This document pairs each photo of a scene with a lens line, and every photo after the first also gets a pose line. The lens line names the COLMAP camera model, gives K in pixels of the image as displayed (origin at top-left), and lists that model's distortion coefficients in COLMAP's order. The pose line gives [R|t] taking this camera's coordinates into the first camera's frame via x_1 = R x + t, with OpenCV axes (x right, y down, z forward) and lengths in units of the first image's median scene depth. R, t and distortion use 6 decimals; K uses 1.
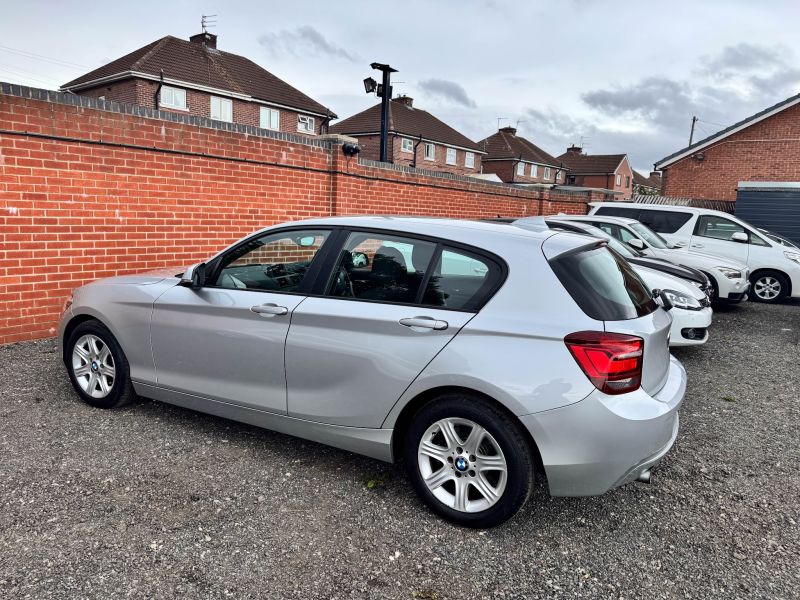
lens RADIAL K [[559.4, 0, 401.1], [0, 559.4, 301.9], [0, 0, 1]] dist [0.088377, -0.137873]
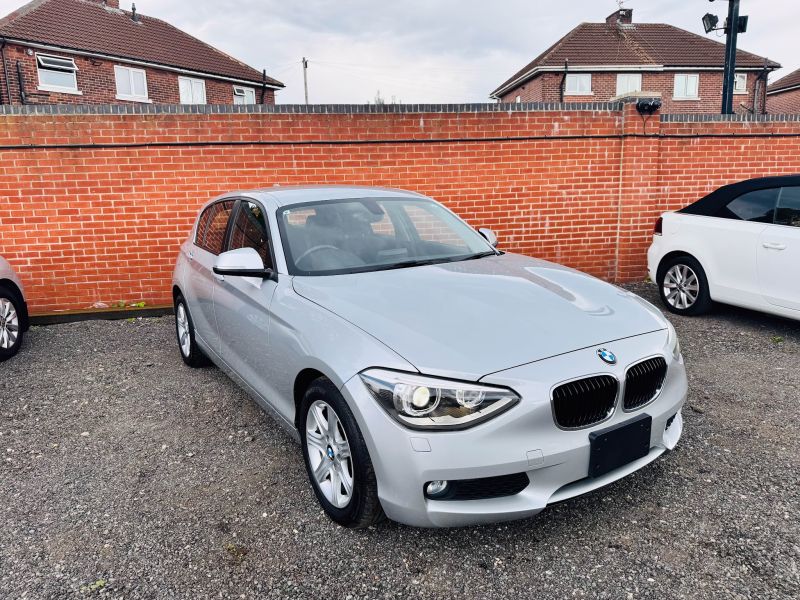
lens RADIAL K [[559.4, 0, 401.1], [0, 559.4, 301.9], [0, 0, 1]] dist [0.088377, -0.137873]
pose [[0.729787, 0.058164, -0.681196, 0.266590], [-0.041792, 0.998306, 0.040468, 0.005276], [0.682396, -0.001065, 0.730982, 0.133556]]
